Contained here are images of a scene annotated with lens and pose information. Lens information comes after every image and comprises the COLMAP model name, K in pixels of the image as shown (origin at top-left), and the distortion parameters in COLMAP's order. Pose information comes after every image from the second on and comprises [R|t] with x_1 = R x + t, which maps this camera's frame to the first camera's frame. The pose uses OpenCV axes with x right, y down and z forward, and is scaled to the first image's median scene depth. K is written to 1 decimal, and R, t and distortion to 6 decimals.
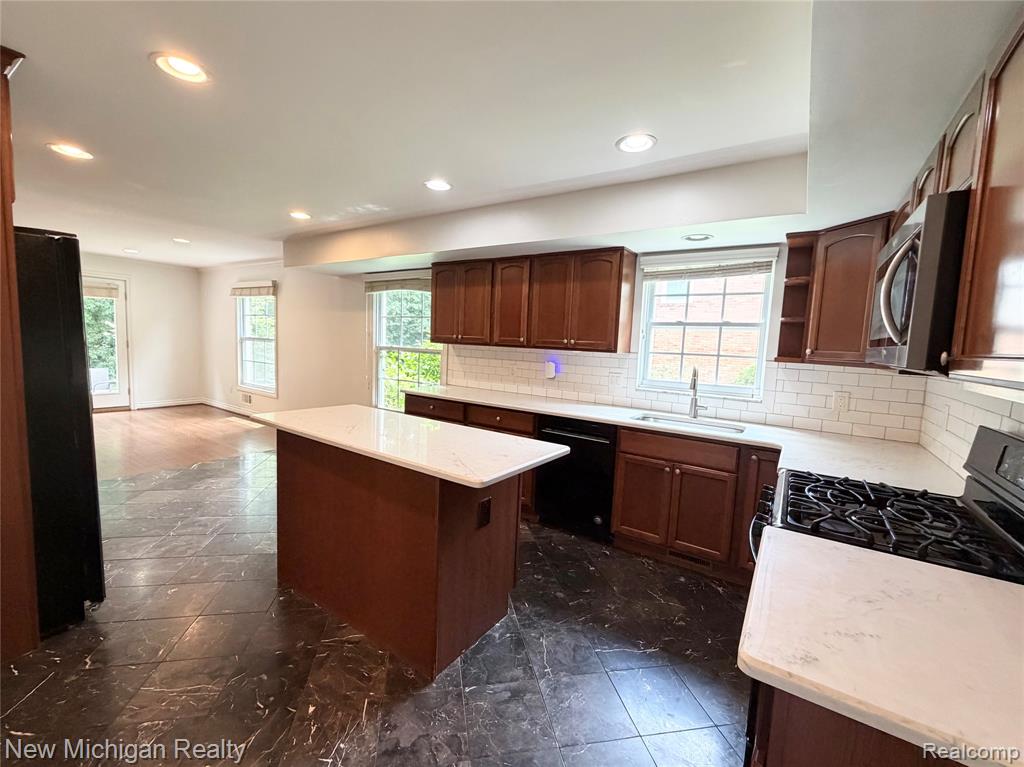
lens RADIAL K [[431.9, 0, 512.0], [0, 431.9, 383.5], [0, 0, 1]] dist [-0.000572, -0.000190]
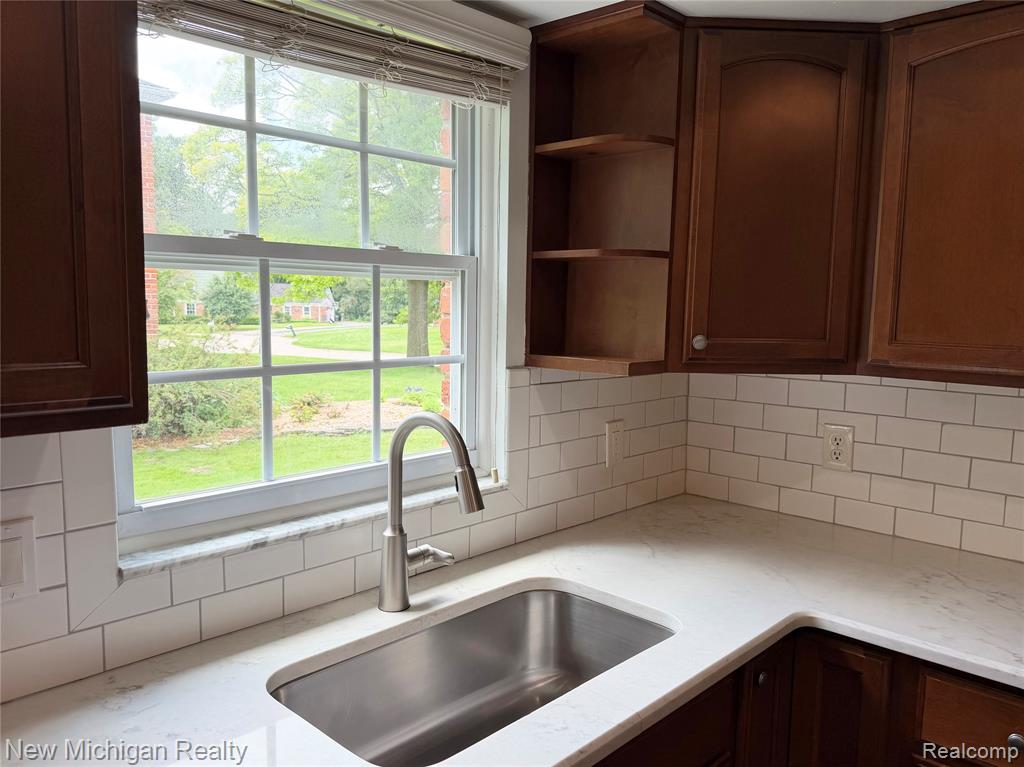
lens RADIAL K [[802.6, 0, 512.0], [0, 802.6, 383.5], [0, 0, 1]] dist [0.041419, -0.000760]
pose [[0.158784, -0.146781, 0.976342, -0.036823], [0.088493, 0.987023, 0.133995, -0.127058], [-0.983339, 0.065123, 0.169713, 0.896111]]
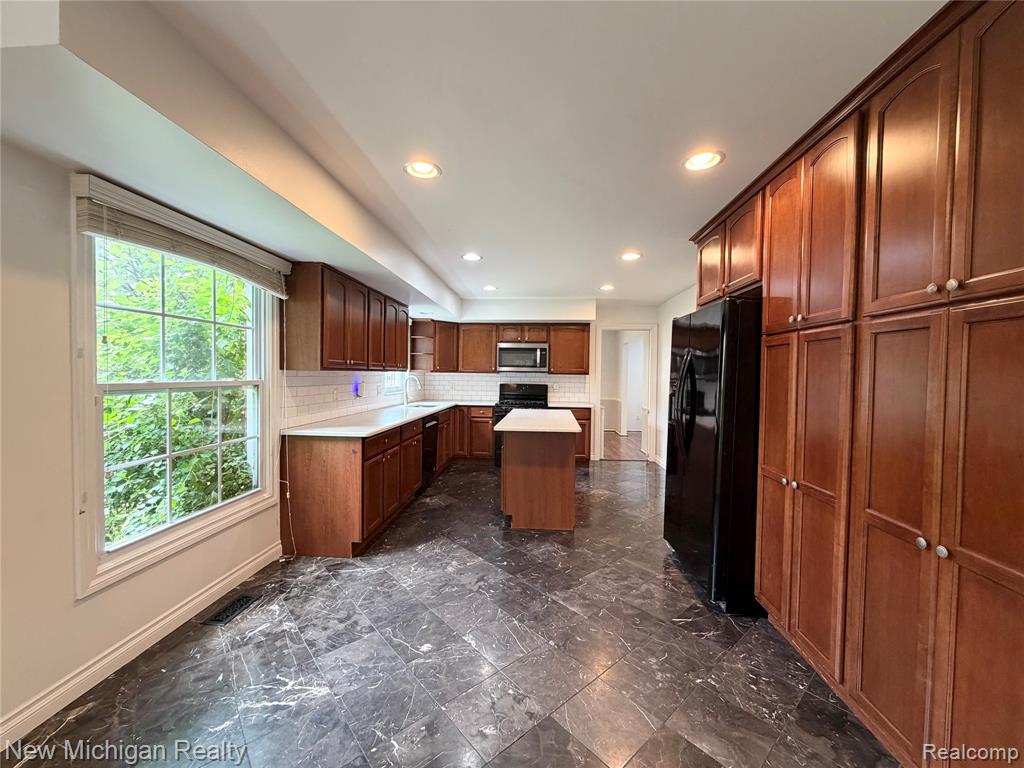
lens RADIAL K [[413.5, 0, 505.9], [0, 413.5, 385.1], [0, 0, 1]] dist [0.000973, 0.000017]
pose [[-0.488763, -0.074259, 0.869250, -1.401375], [0.051883, 0.992133, 0.113929, -0.194565], [-0.870872, 0.100783, -0.481065, 1.574924]]
